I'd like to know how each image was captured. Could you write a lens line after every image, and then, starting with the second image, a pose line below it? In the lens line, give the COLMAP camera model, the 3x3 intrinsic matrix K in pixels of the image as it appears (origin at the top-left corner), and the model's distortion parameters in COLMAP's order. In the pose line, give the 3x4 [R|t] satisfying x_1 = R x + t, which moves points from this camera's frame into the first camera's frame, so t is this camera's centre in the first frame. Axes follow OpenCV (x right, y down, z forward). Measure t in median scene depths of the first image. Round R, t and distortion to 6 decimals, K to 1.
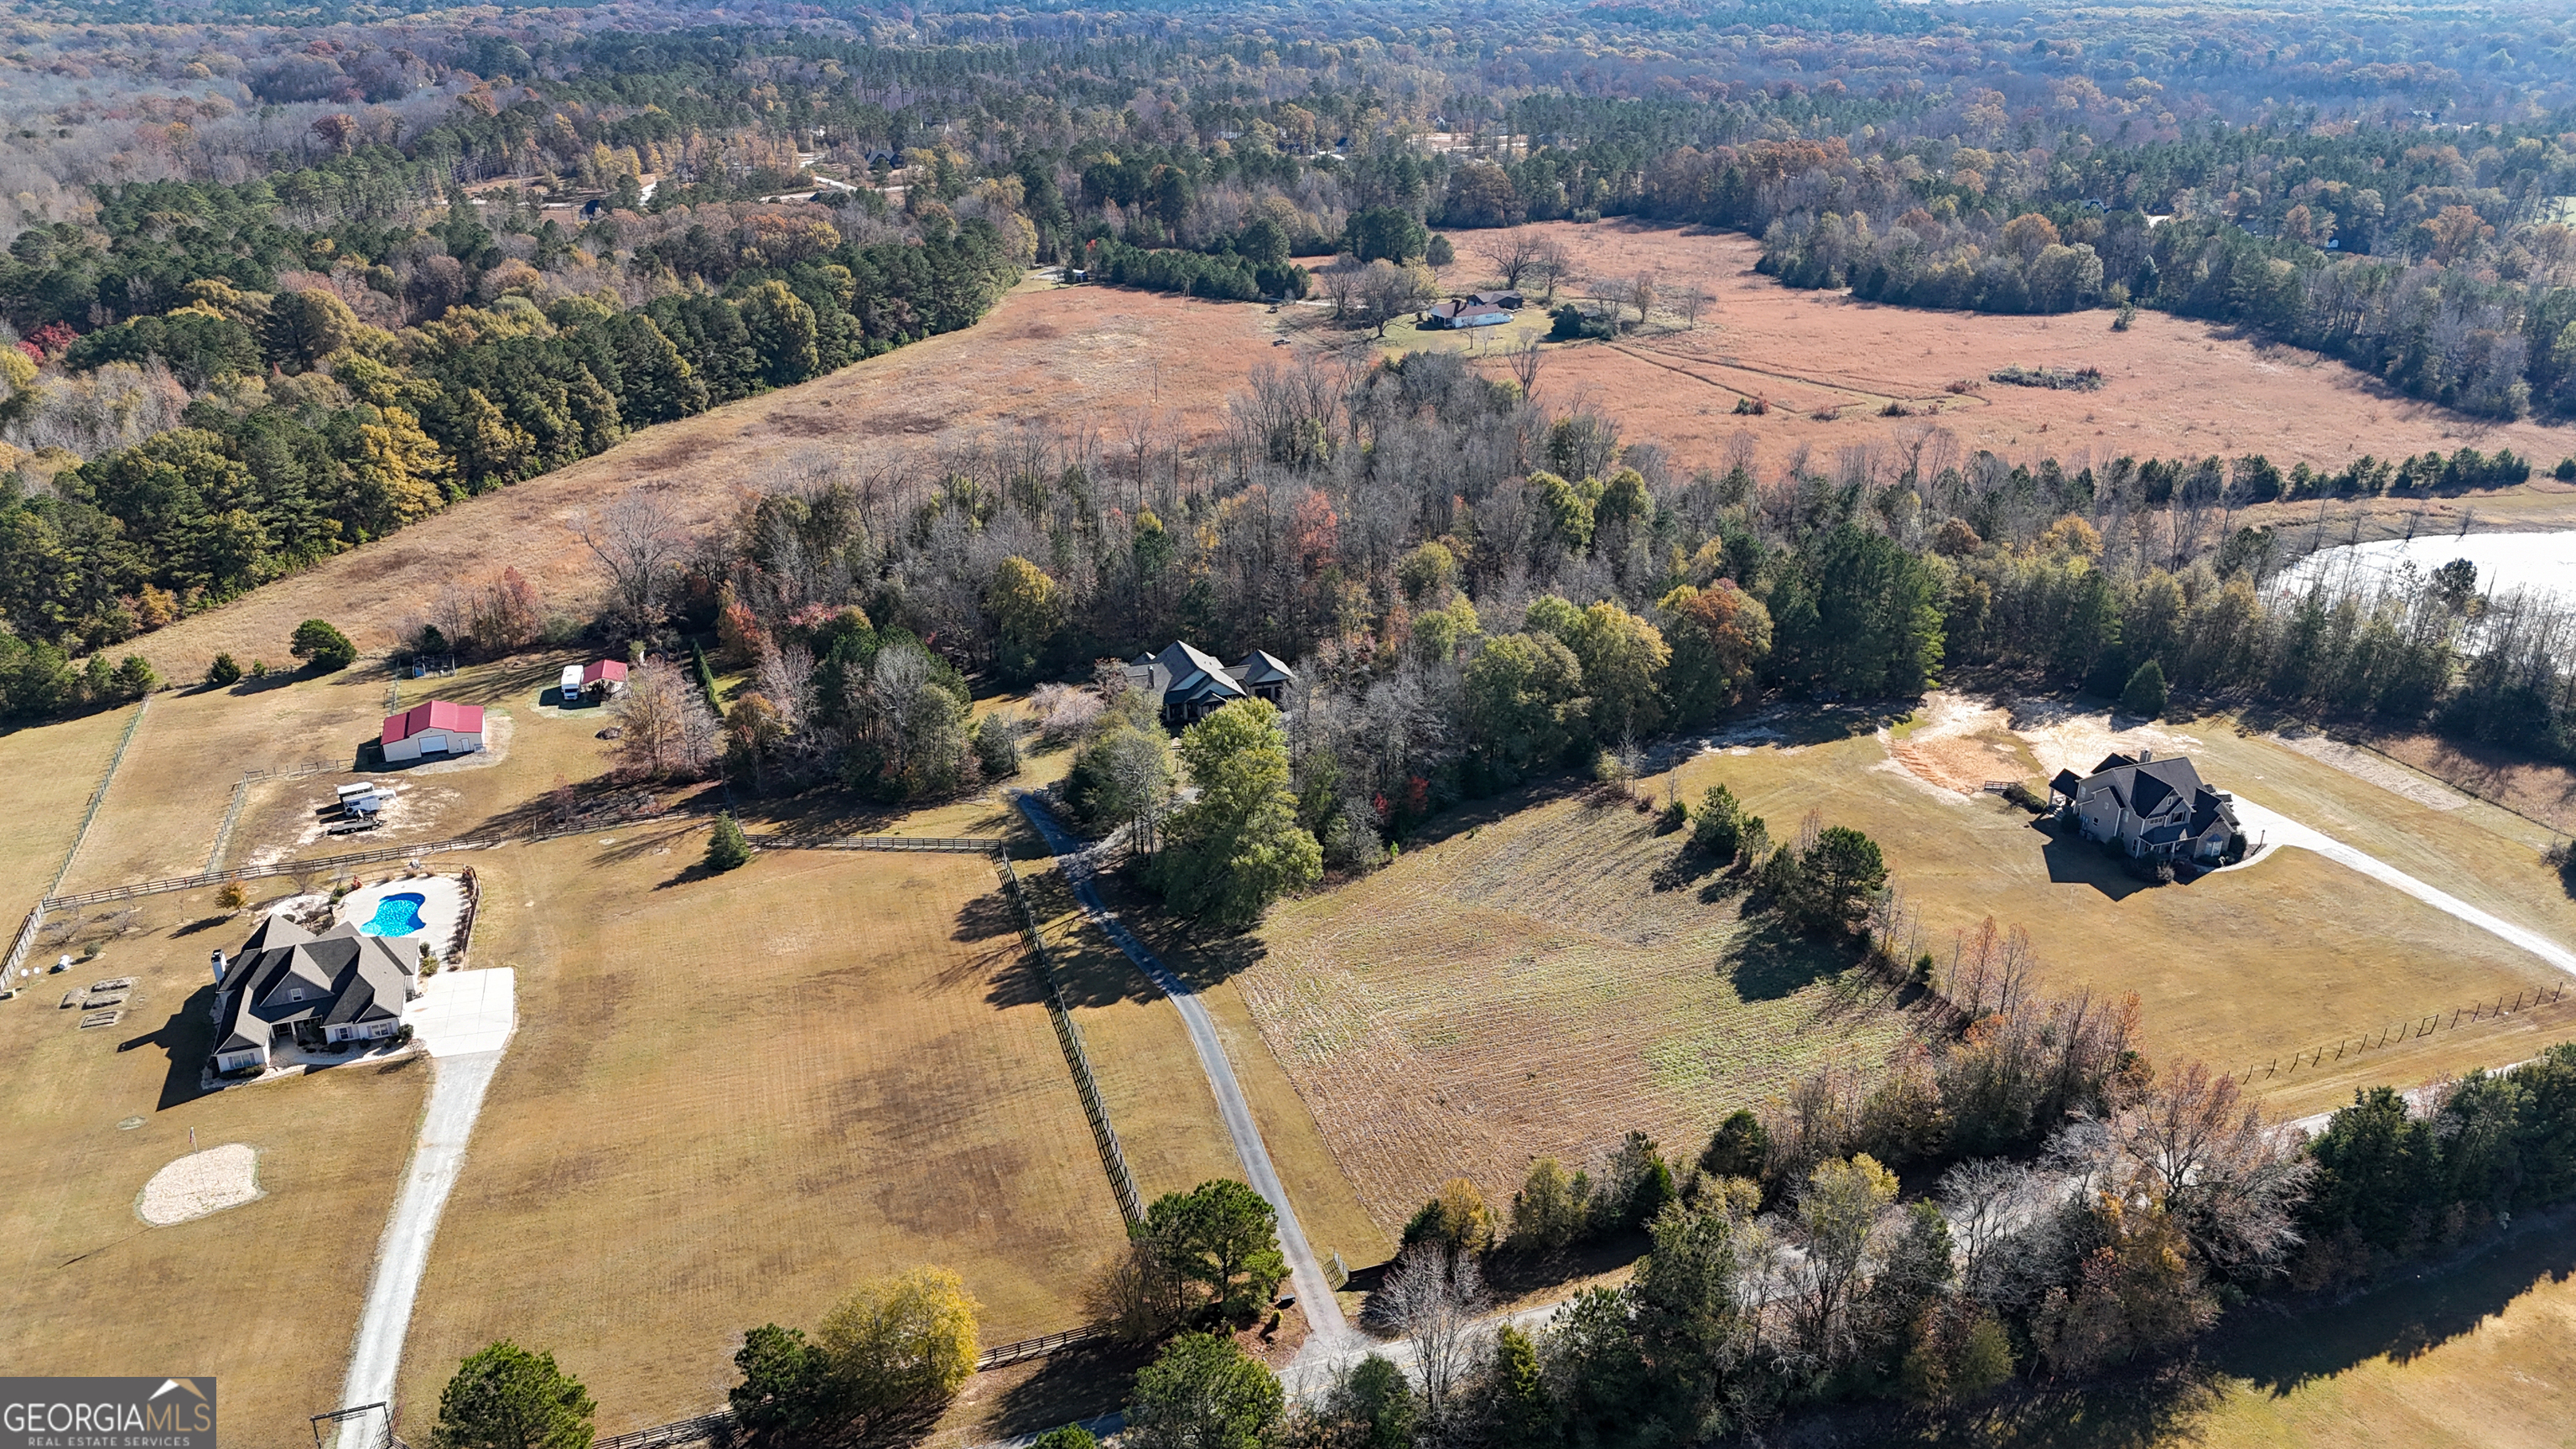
lens RADIAL K [[1881.6, 0, 1282.6], [0, 1881.6, 722.1], [0, 0, 1]] dist [0.063990, -0.049528]
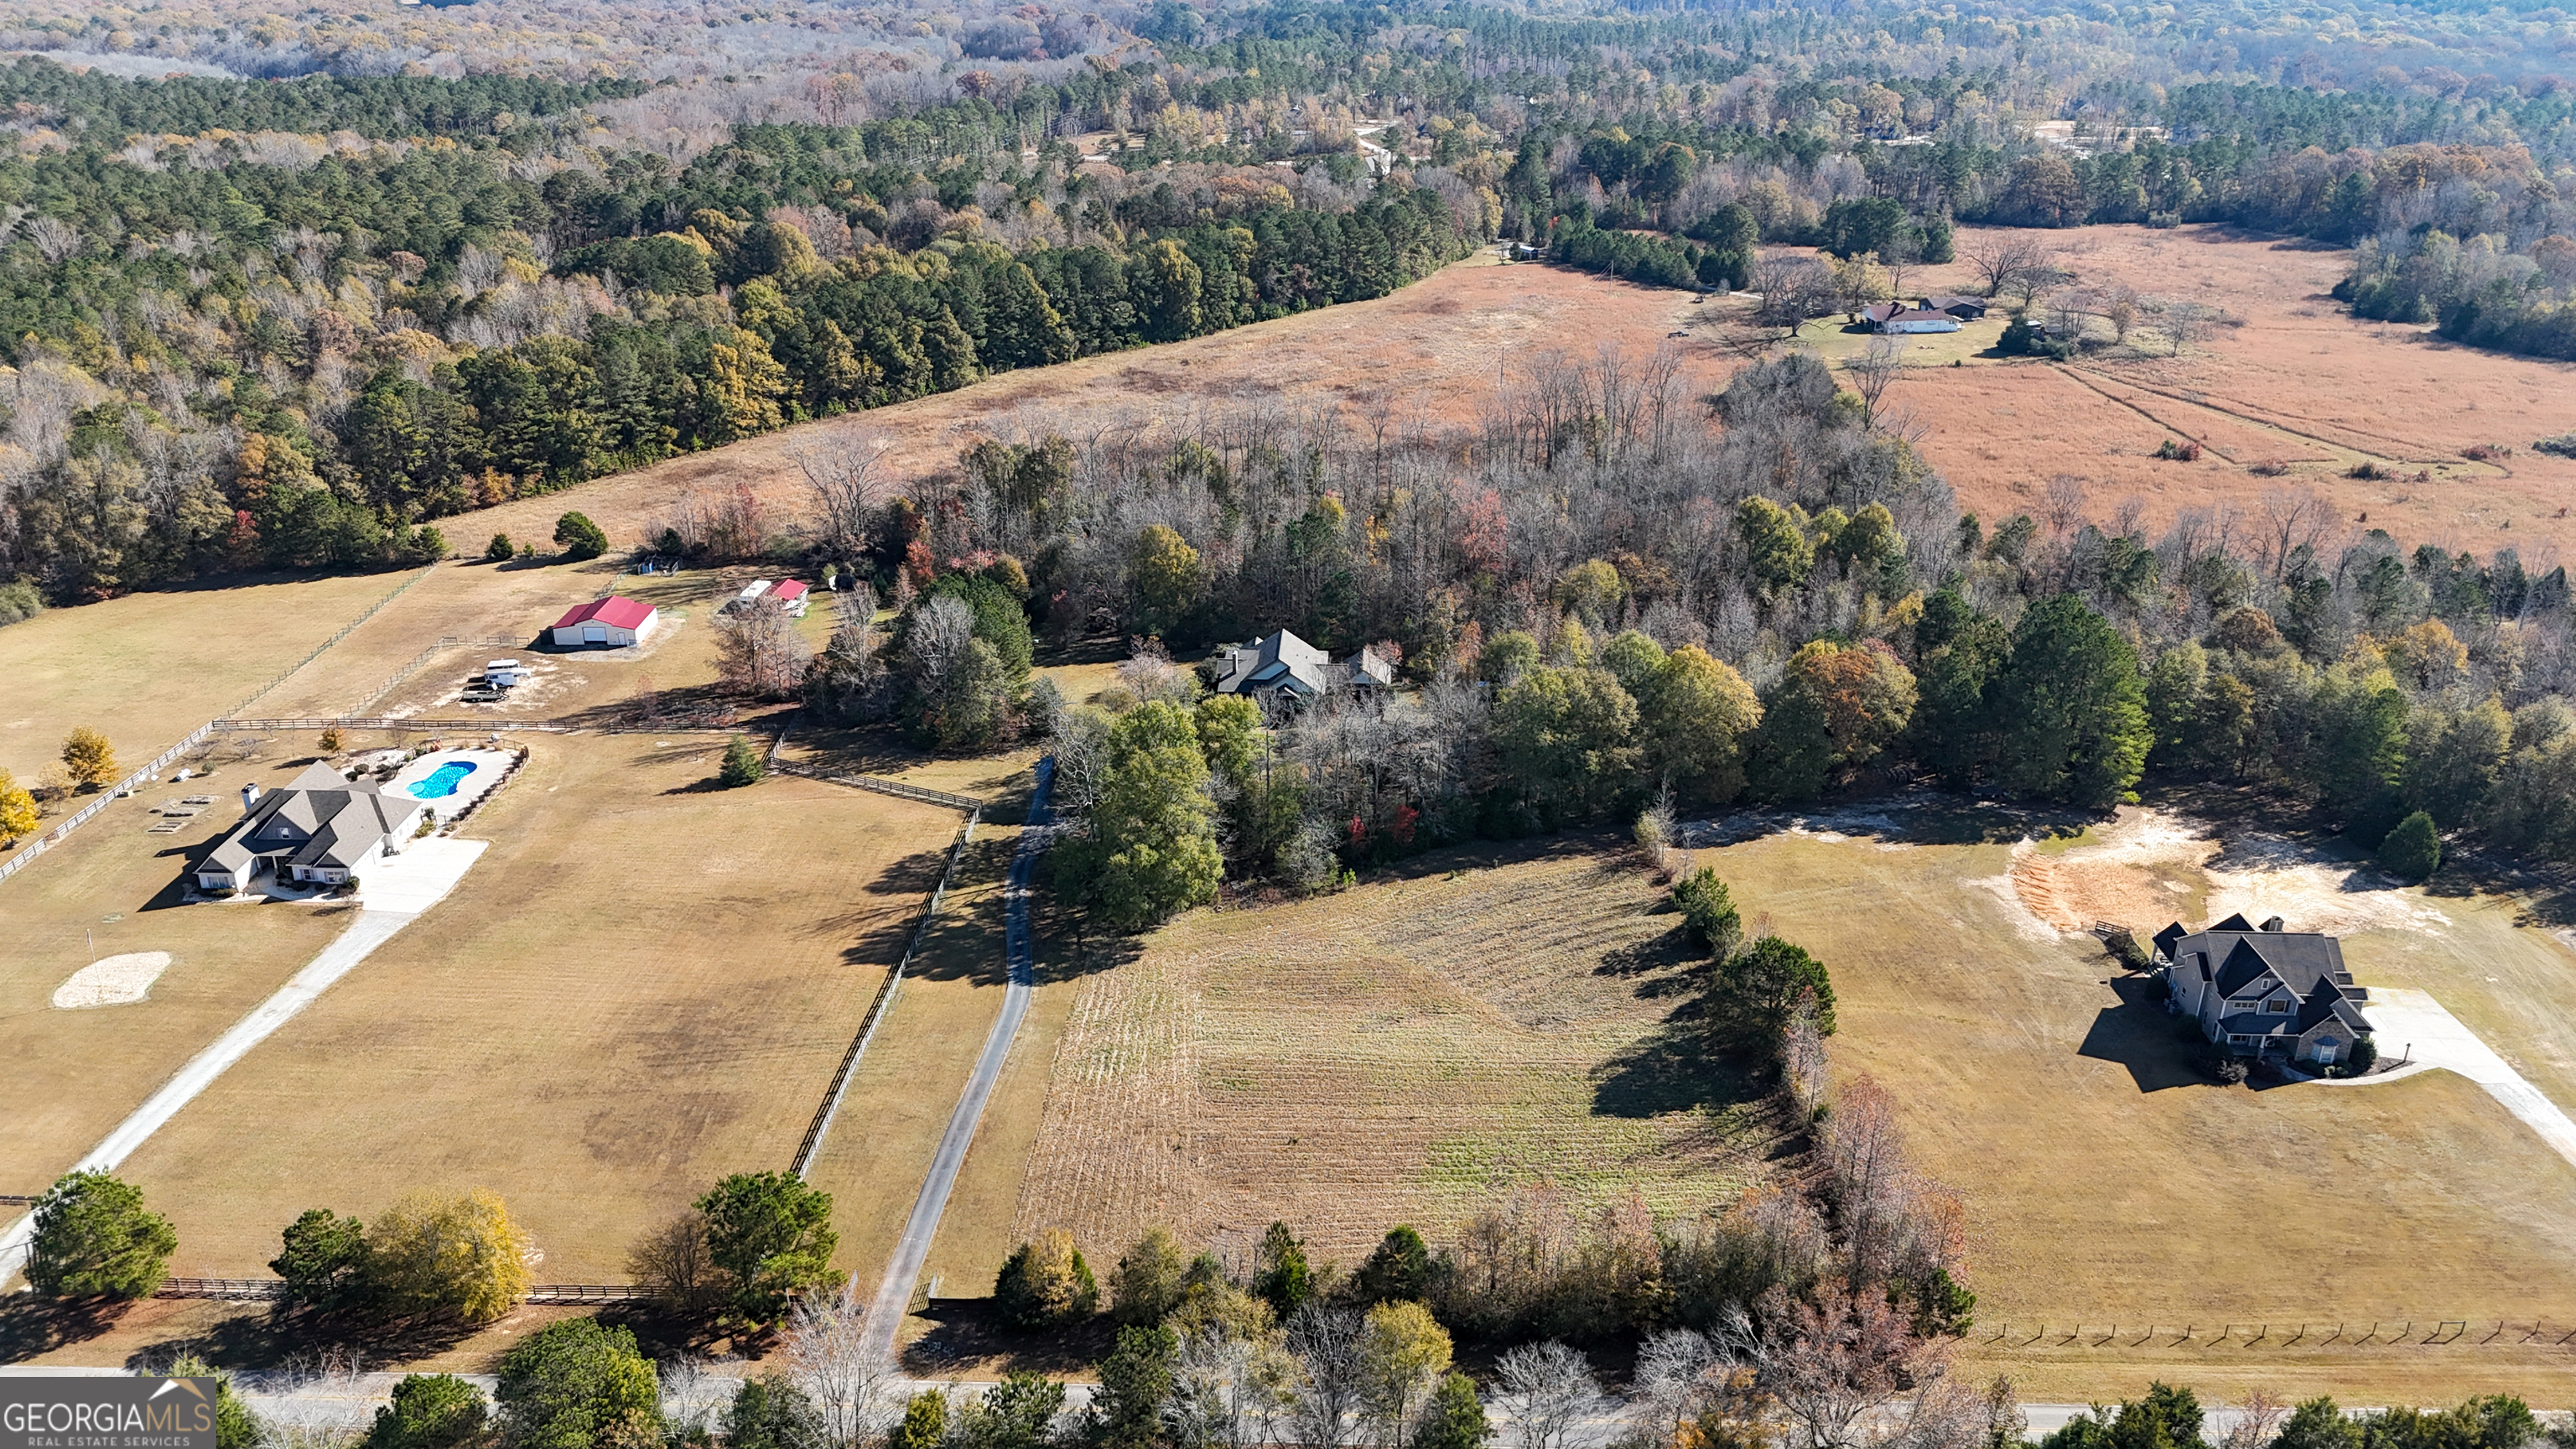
lens RADIAL K [[1881.6, 0, 1266.4], [0, 1881.6, 738.1], [0, 0, 1]] dist [0.063990, -0.049528]
pose [[0.934267, 0.146927, -0.324897, 0.262807], [-0.140610, 0.989132, 0.042977, -0.029125], [0.327680, 0.005532, 0.944773, 0.090224]]
